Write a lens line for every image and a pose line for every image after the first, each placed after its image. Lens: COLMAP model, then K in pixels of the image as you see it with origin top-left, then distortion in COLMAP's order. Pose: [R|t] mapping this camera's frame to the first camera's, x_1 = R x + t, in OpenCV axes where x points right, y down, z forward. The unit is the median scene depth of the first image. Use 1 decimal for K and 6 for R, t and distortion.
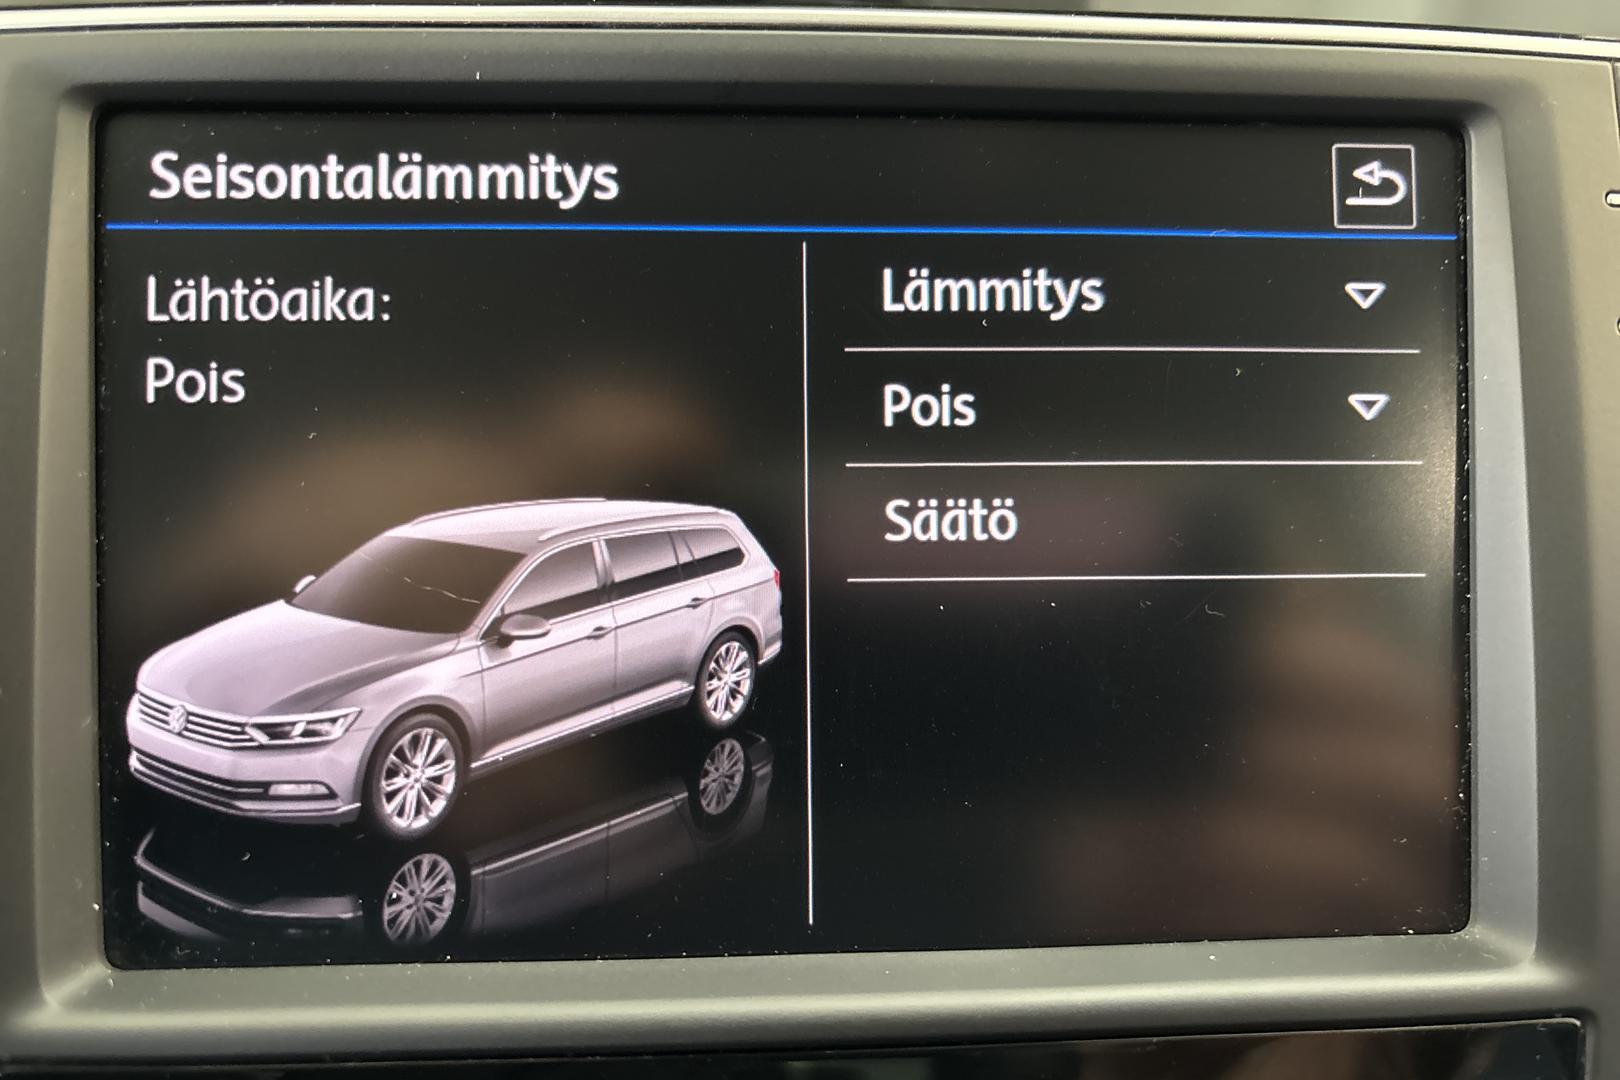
lens RADIAL K [[1318.4, 0, 787.0], [0, 1318.4, 540.7], [0, 0, 1]] dist [-0.028847, -0.007840]
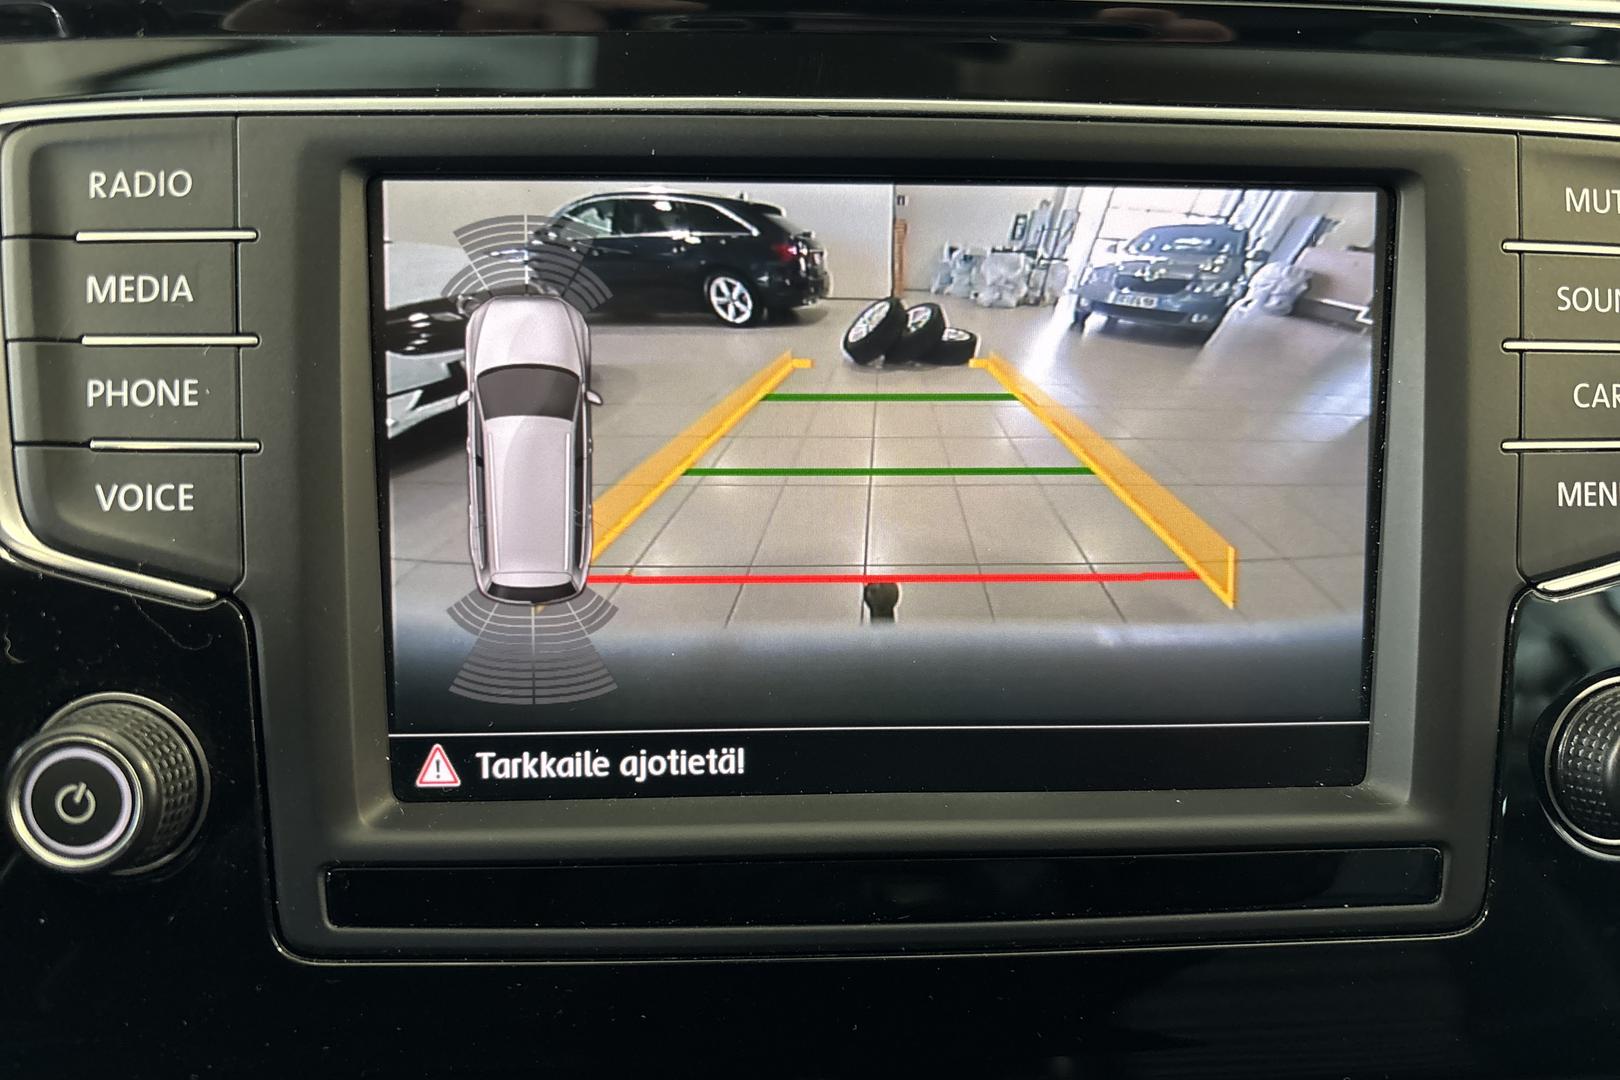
lens RADIAL K [[1318.4, 0, 787.0], [0, 1318.4, 540.7], [0, 0, 1]] dist [-0.028847, -0.007840]
pose [[0.999942, 0.009964, -0.004153, -0.084939], [-0.009446, 0.993868, 0.110169, -0.103974], [0.005225, -0.110123, 0.993904, -0.351066]]
